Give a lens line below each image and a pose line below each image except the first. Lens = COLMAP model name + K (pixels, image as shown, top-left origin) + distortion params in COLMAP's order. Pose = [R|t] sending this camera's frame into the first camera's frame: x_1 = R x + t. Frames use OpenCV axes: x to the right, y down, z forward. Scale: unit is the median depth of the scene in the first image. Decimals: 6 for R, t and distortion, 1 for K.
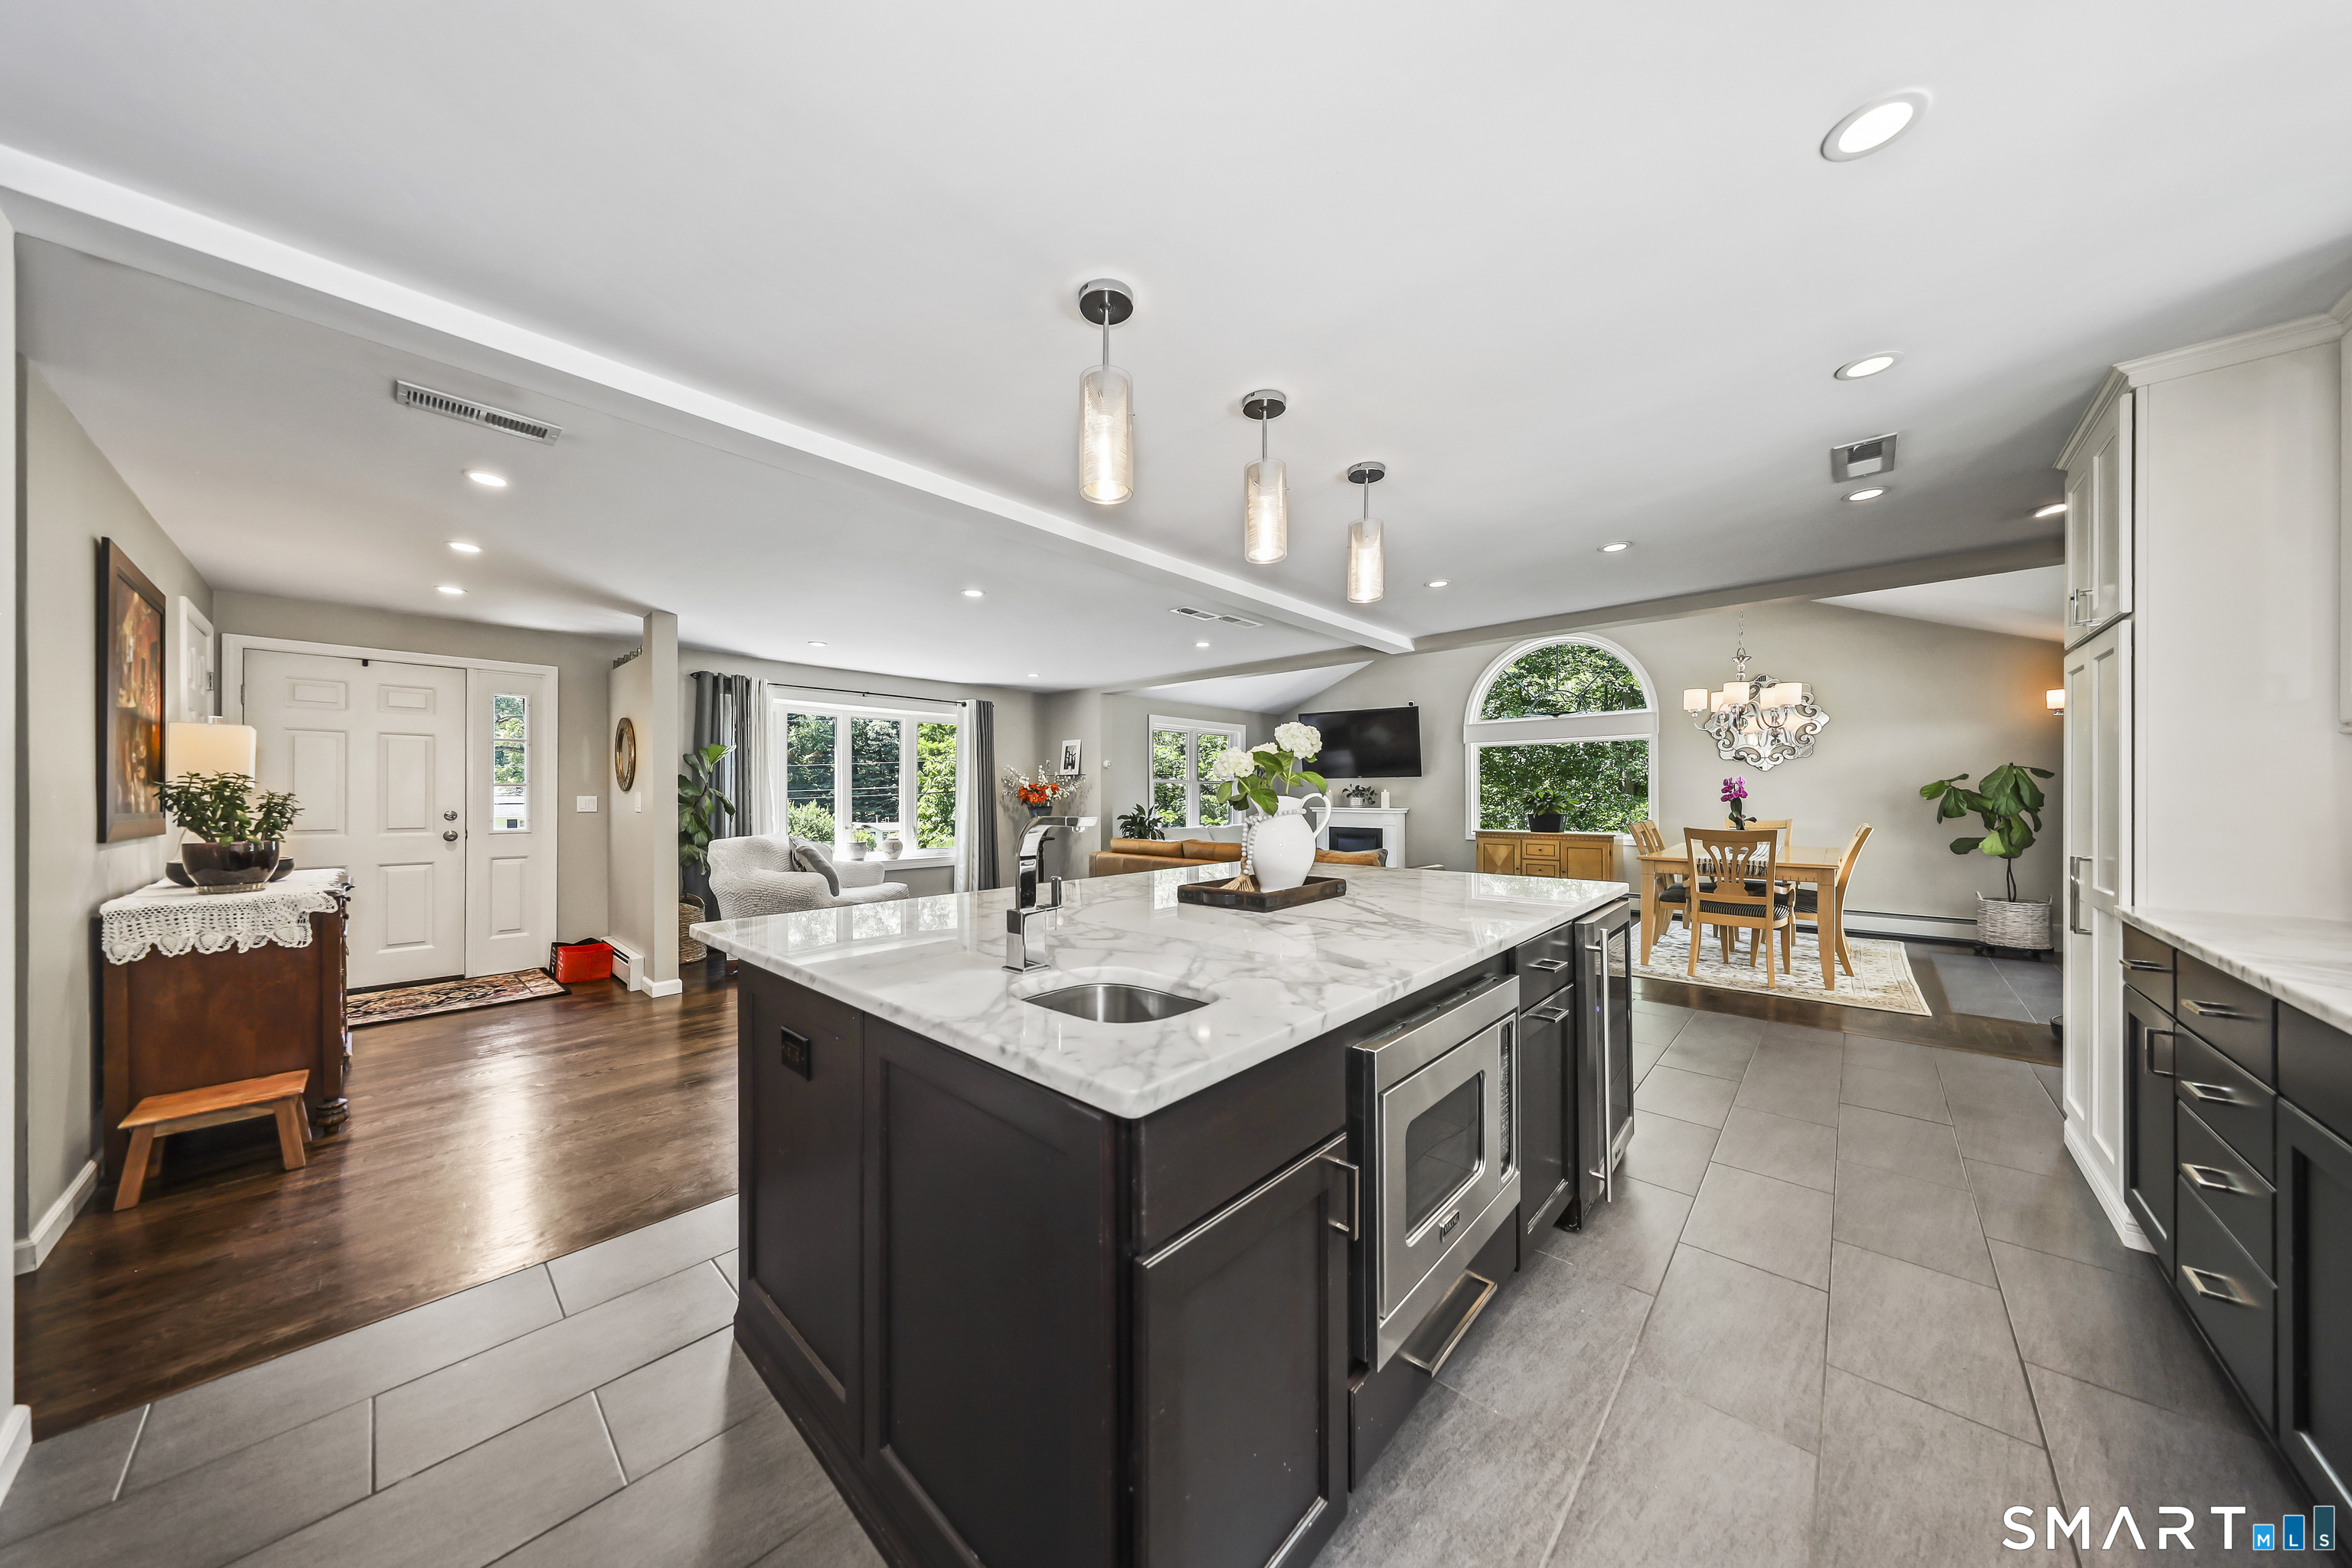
lens RADIAL K [[743.2, 0, 1156.8], [0, 743.2, 795.1], [0, 0, 1]] dist [0.001000, 0.000050]
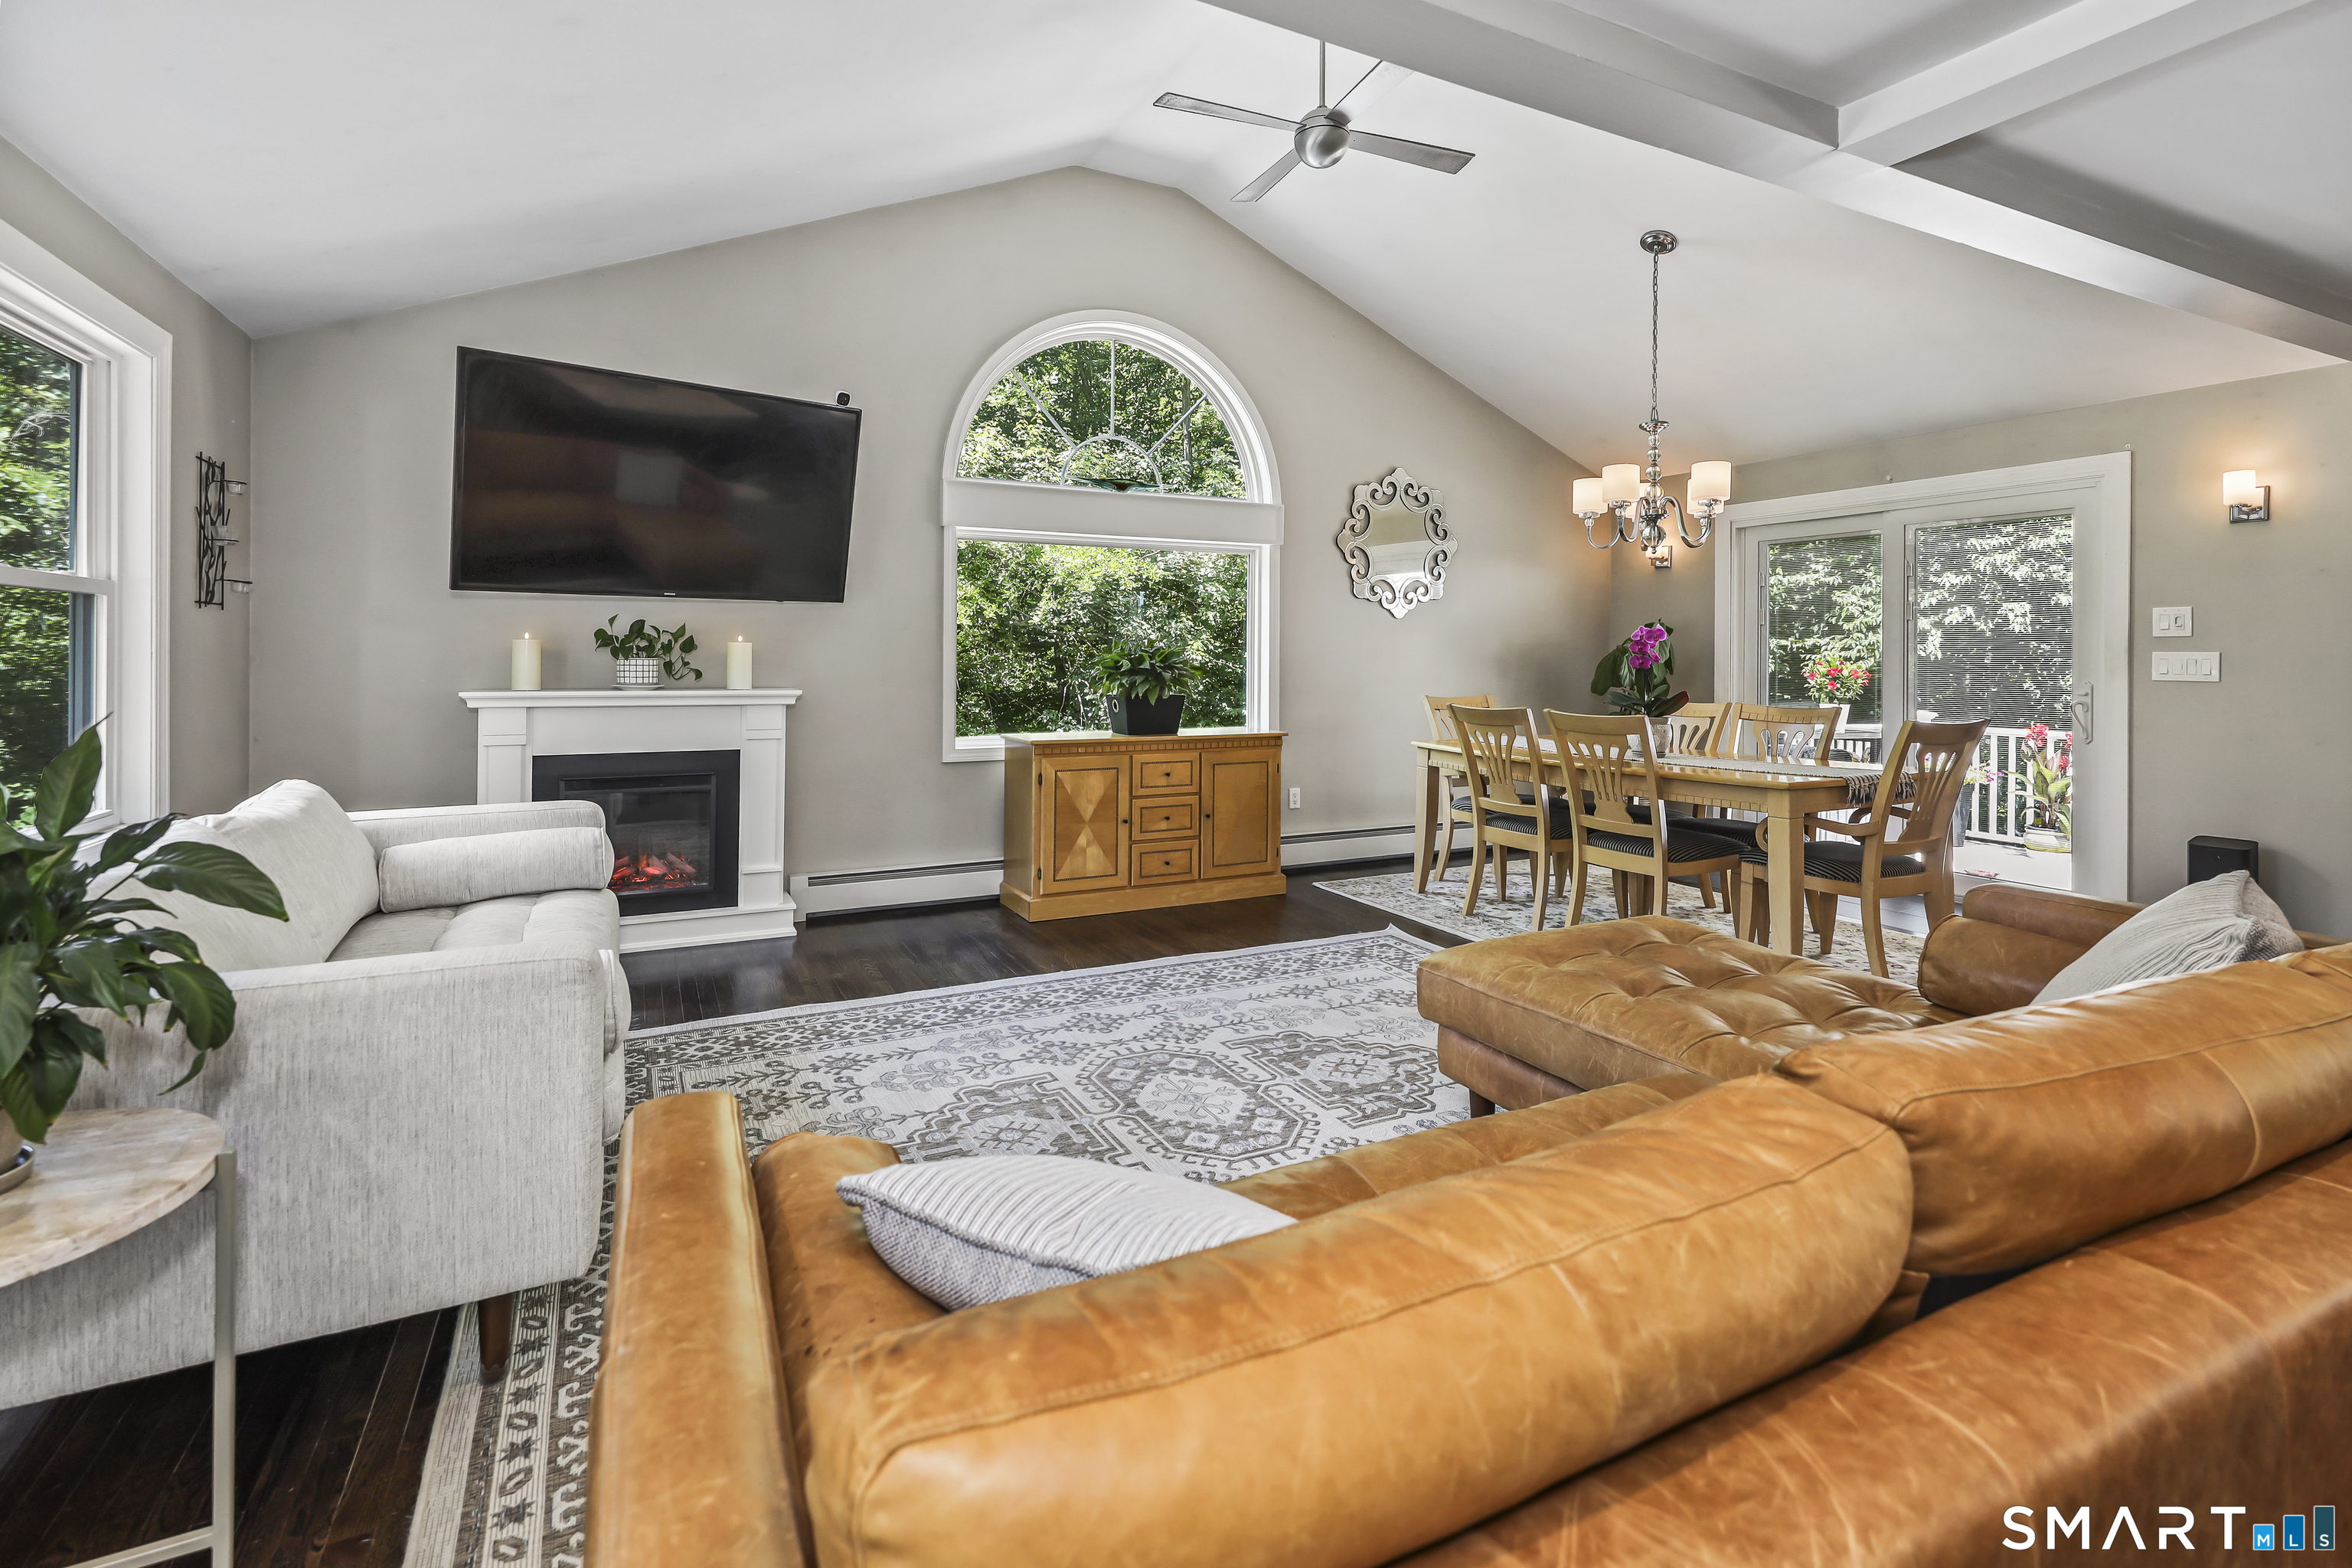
lens RADIAL K [[1064.7, 0, 1157.9], [0, 1064.7, 664.1], [0, 0, 1]] dist [0.001922, -0.000067]
pose [[0.349456, -0.003412, 0.936947, -0.156811], [-0.006926, 0.999957, 0.006225, 0.002822], [-0.936927, -0.008665, 0.349417, 1.188064]]
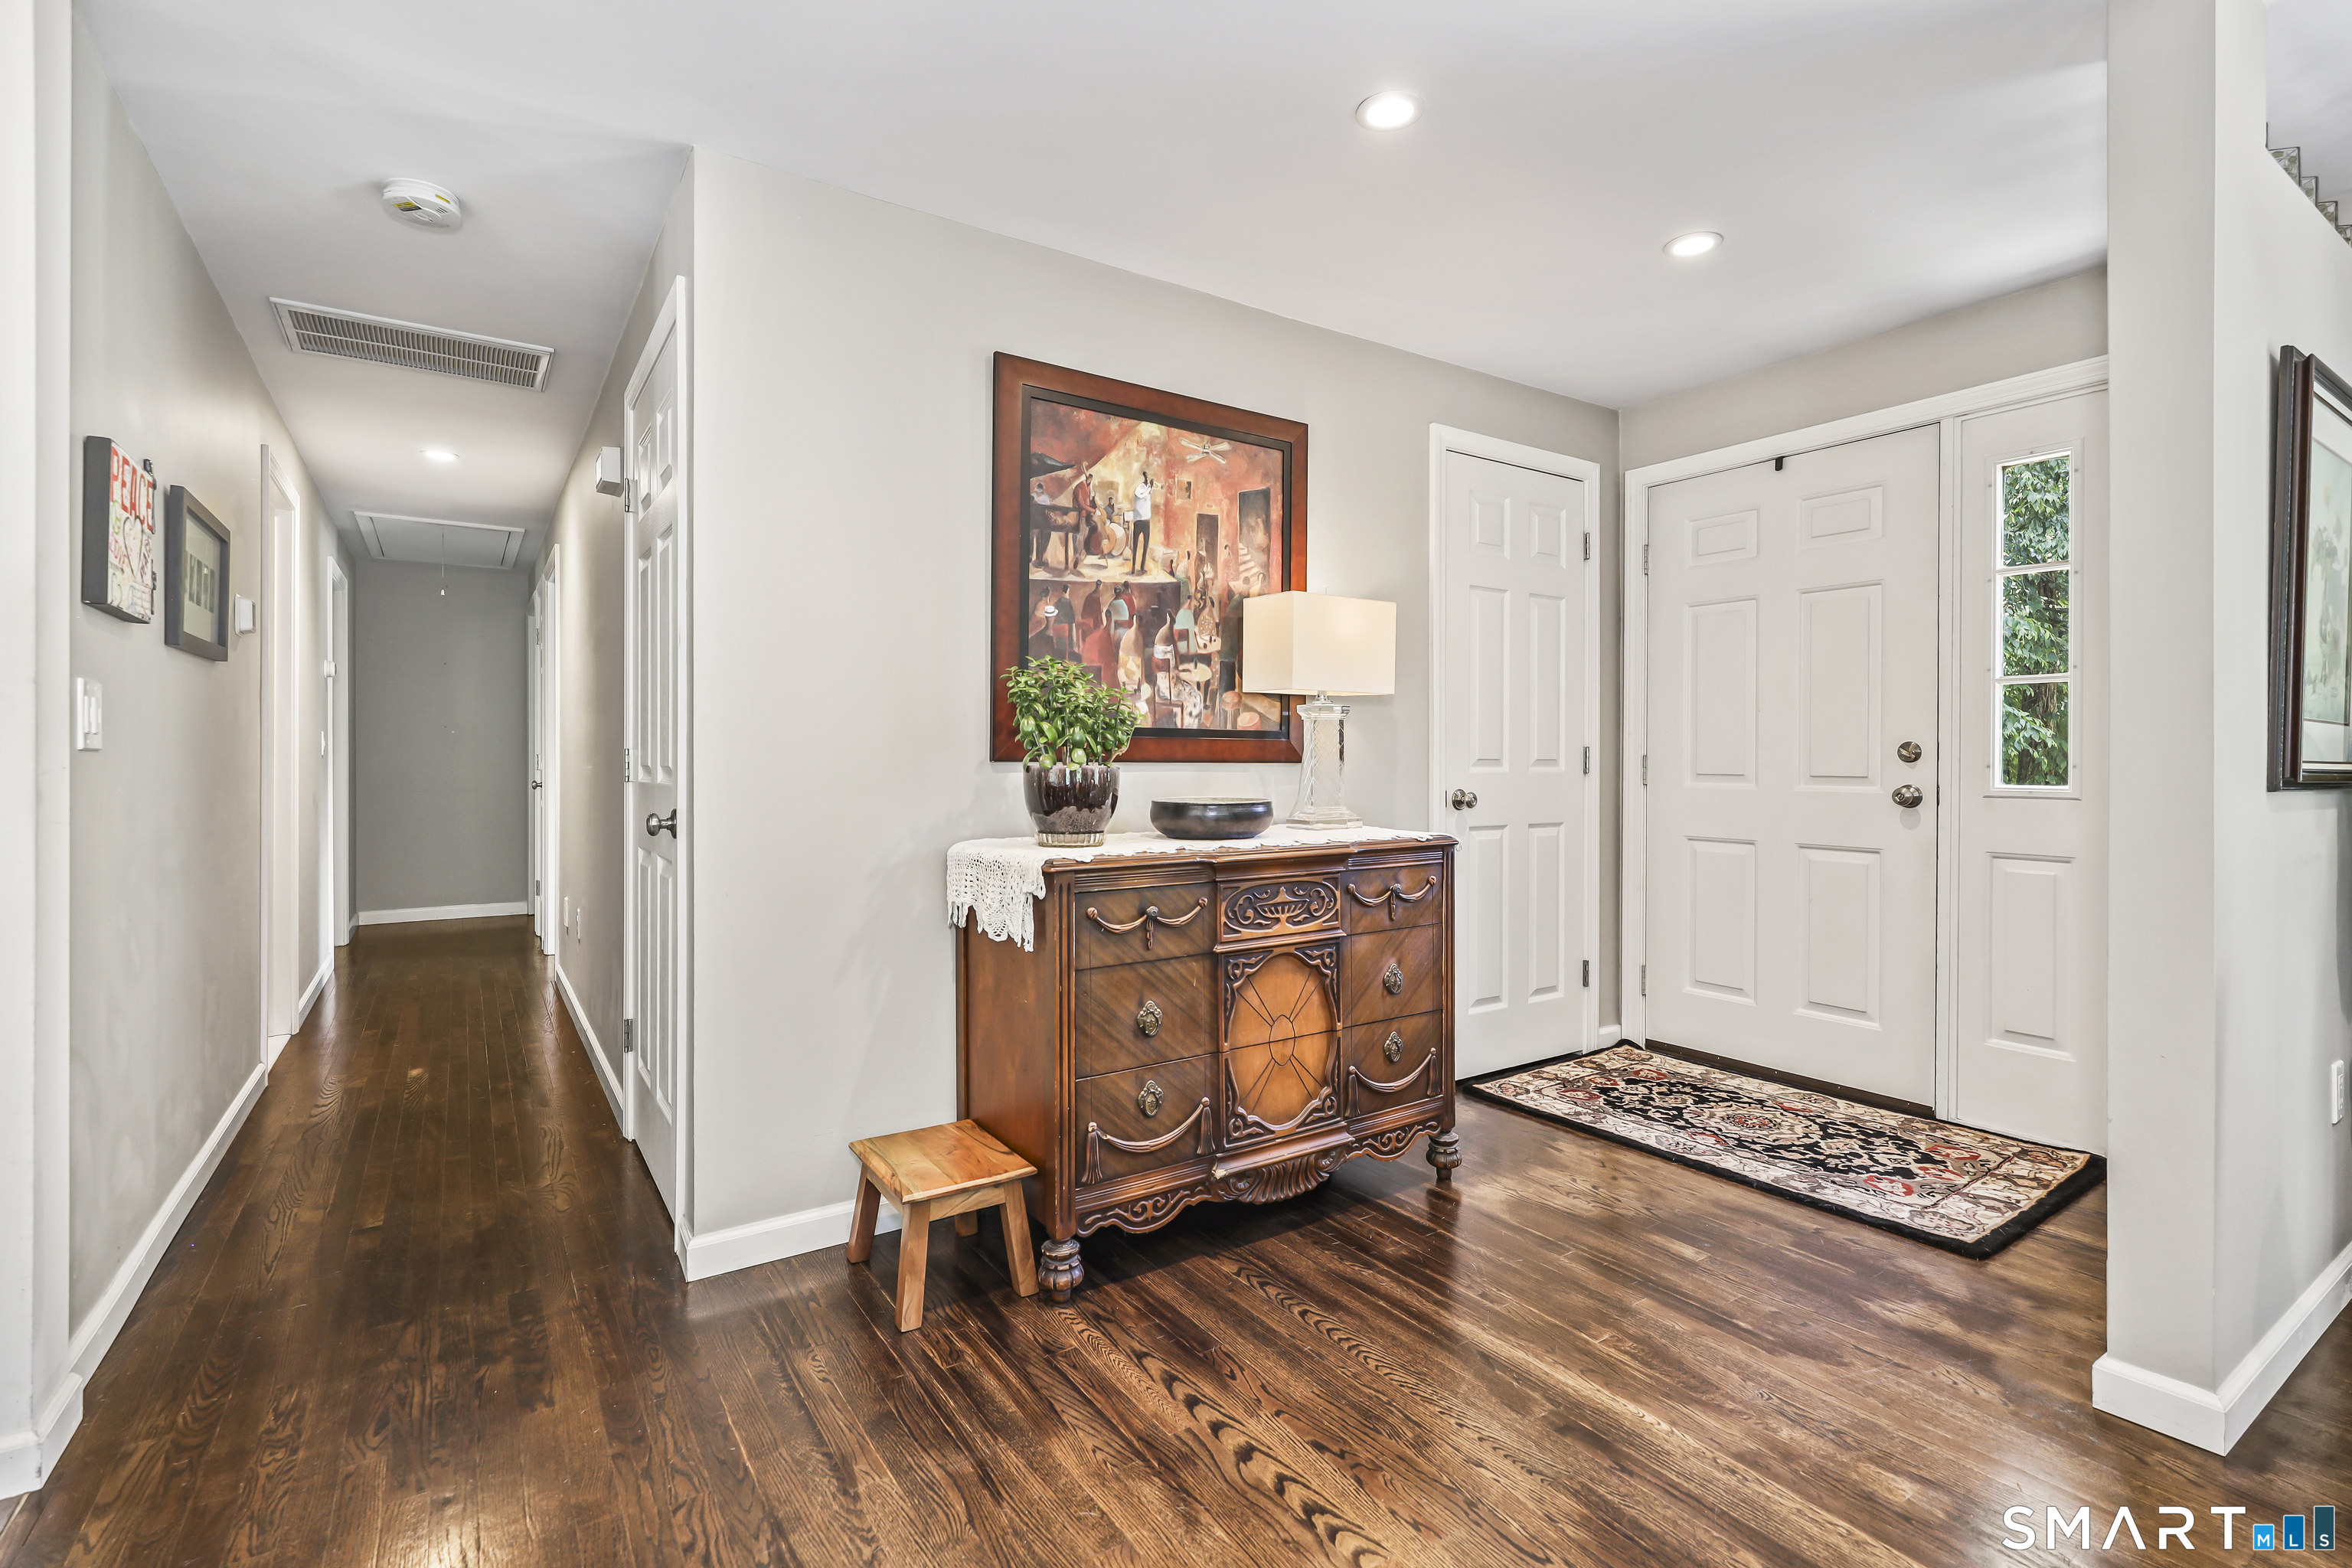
lens RADIAL K [[1072.0, 0, 1172.1], [0, 1072.0, 762.7], [0, 0, 1]] dist [0.004189, 0.000113]
pose [[-0.229726, 0.005374, -0.973240, -0.189620], [0.001328, 0.999986, 0.005209, 0.028183], [0.973254, -0.000096, -0.229730, 0.669344]]
